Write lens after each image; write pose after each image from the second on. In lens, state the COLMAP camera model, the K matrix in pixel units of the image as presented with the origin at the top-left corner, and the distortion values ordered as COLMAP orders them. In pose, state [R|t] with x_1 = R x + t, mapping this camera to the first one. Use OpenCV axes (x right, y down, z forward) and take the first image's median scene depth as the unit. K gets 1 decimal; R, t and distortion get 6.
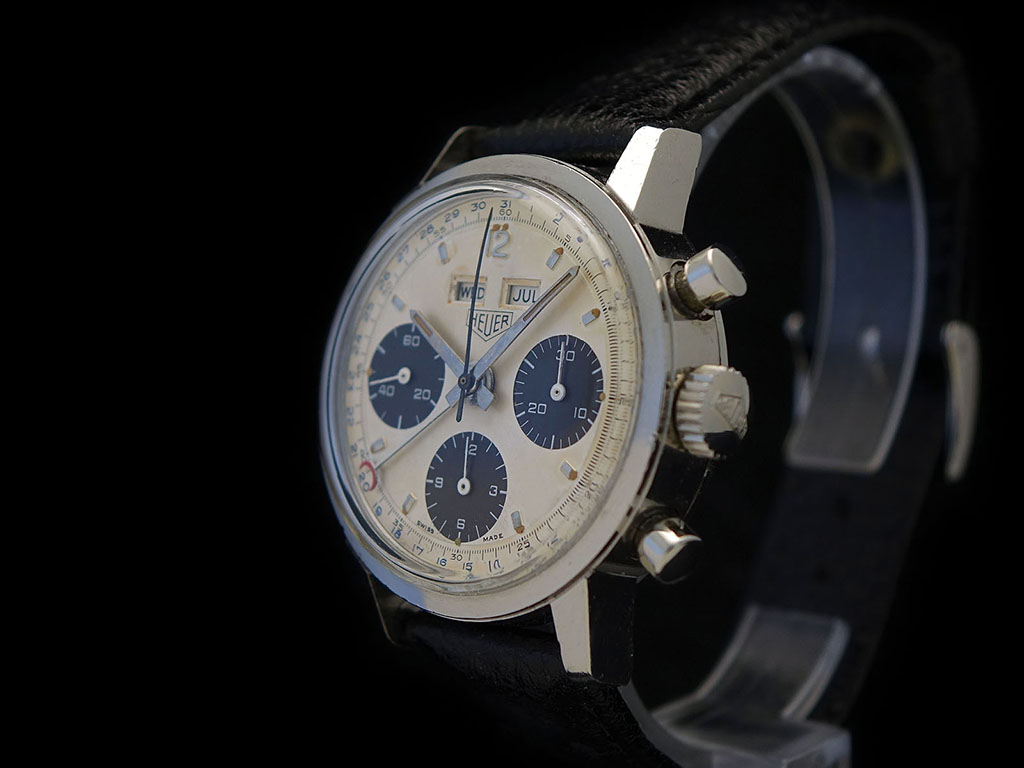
lens RADIAL K [[2568.5, 0, 512.0], [0, 2568.5, 384.0], [0, 0, 1]] dist [-0.007974, 0.349322]
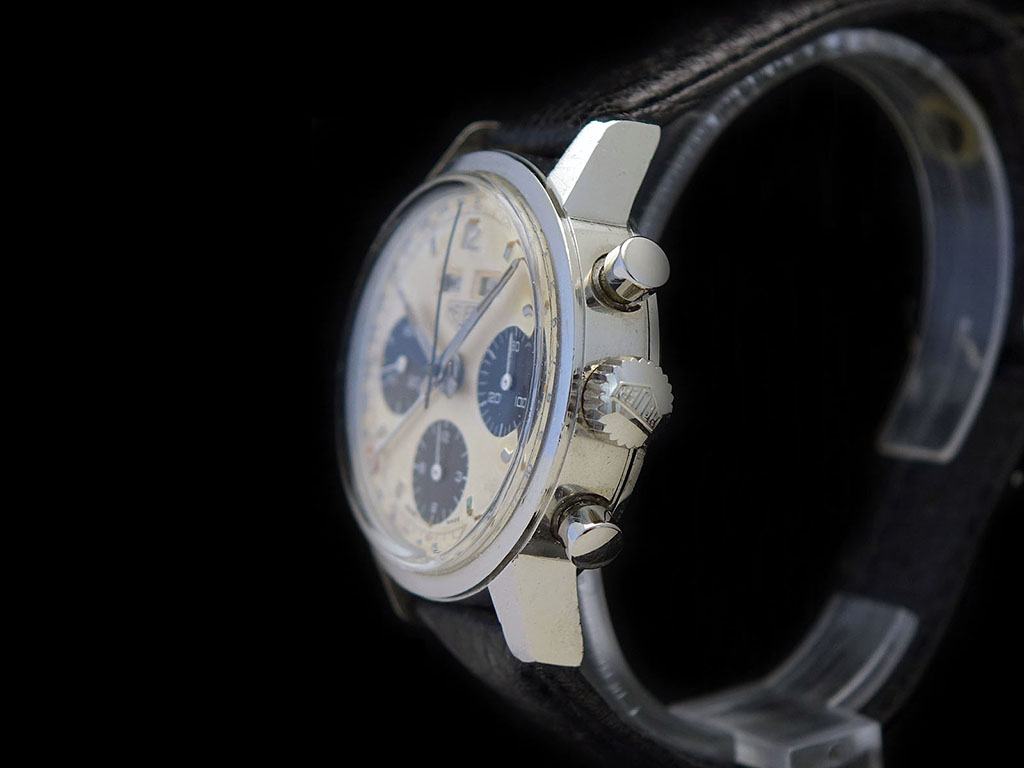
lens RADIAL K [[2568.5, 0, 512.0], [0, 2568.5, 384.0], [0, 0, 1]] dist [-0.007974, 0.349322]
pose [[0.960403, 0.003625, -0.278592, 0.298637], [-0.000177, 0.999923, 0.012399, -0.008435], [0.278616, -0.011859, 0.960330, 0.013161]]
